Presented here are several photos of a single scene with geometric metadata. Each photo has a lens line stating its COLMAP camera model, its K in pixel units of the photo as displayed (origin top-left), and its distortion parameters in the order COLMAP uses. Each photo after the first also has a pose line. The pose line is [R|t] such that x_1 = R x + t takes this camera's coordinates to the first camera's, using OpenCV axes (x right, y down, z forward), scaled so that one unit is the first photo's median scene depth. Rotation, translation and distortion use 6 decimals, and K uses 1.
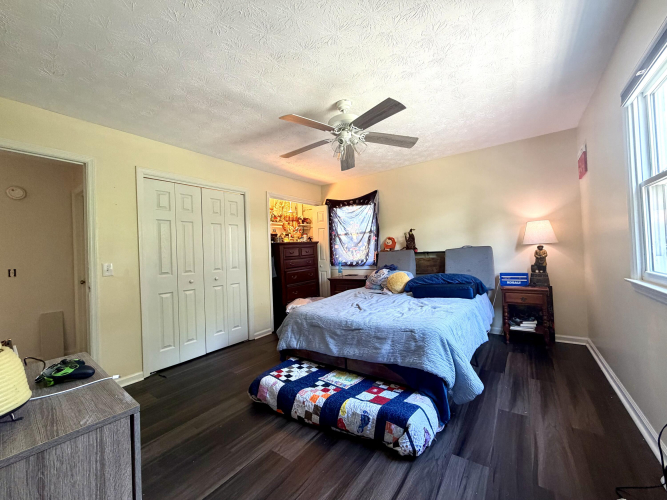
lens RADIAL K [[264.1, 0, 331.2], [0, 264.1, 249.8], [0, 0, 1]] dist [-0.000617, 0.000034]
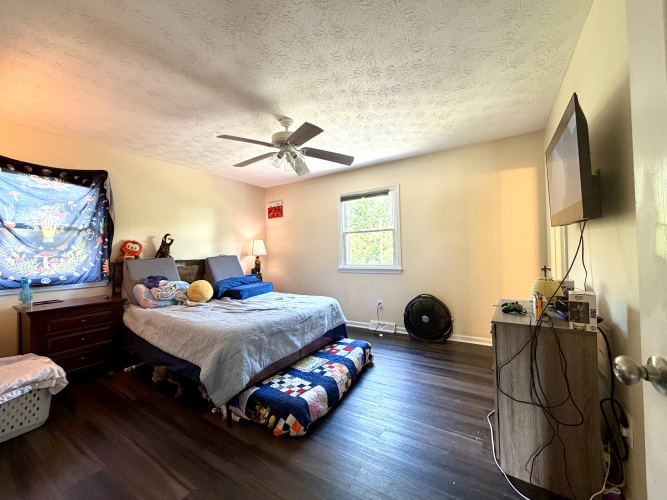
lens RADIAL K [[264.1, 0, 331.0], [0, 264.1, 249.2], [0, 0, 1]] dist [-0.000617, 0.000034]
pose [[-0.050810, 0.055640, 0.997157, -1.053389], [0.015111, 0.998375, -0.054938, 0.049488], [-0.998594, 0.012277, -0.051568, 0.885538]]
